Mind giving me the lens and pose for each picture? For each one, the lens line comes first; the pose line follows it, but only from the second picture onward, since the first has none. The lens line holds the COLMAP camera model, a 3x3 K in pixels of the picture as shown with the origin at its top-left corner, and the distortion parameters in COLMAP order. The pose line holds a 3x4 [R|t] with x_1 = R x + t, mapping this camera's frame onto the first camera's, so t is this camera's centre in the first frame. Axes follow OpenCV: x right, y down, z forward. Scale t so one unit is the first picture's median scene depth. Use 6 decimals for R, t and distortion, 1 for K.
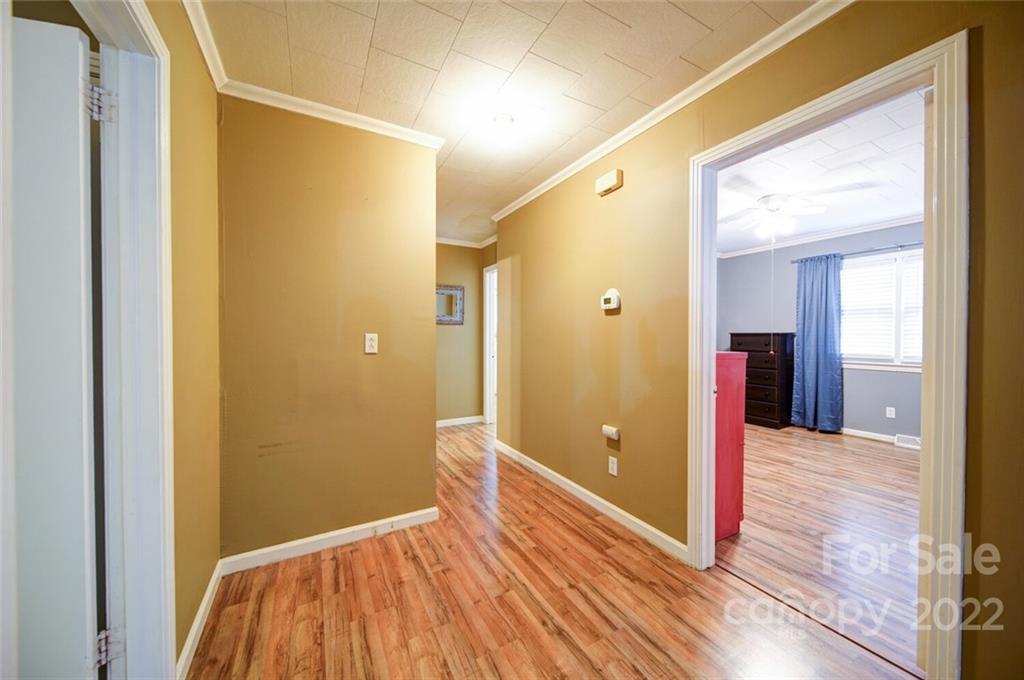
lens RADIAL K [[362.6, 0, 514.4], [0, 362.6, 338.0], [0, 0, 1]] dist [-0.002566, -0.000303]
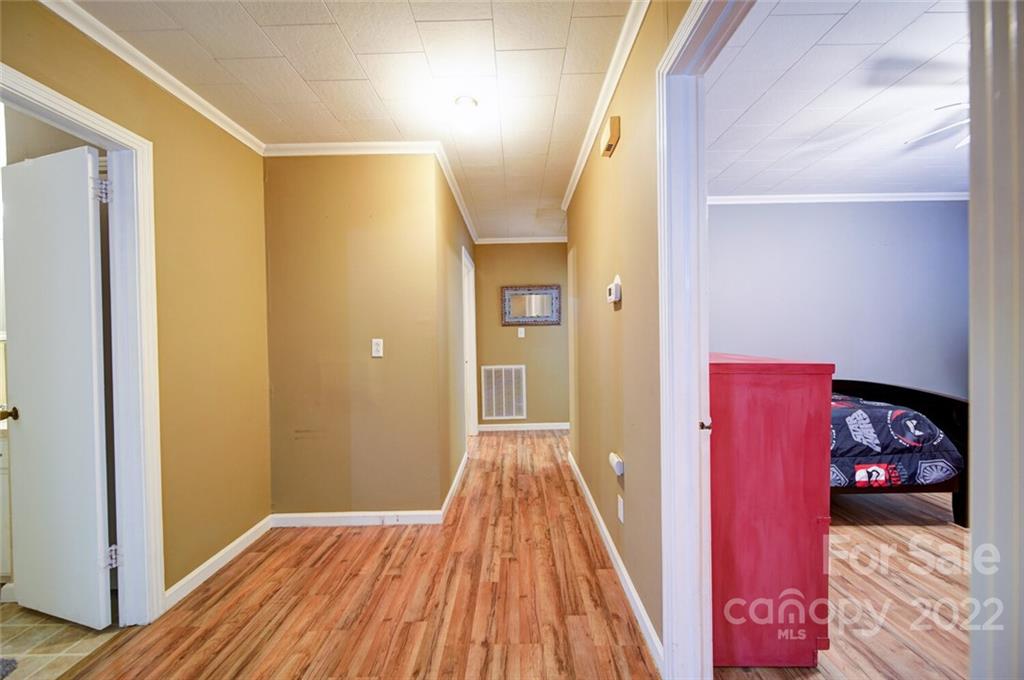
lens RADIAL K [[362.6, 0, 514.4], [0, 362.6, 338.0], [0, 0, 1]] dist [-0.002566, -0.000303]
pose [[0.868712, -0.013187, -0.495142, 0.592183], [0.014732, 0.999891, -0.000784, -0.009140], [0.495099, -0.006614, 0.868811, 0.299773]]
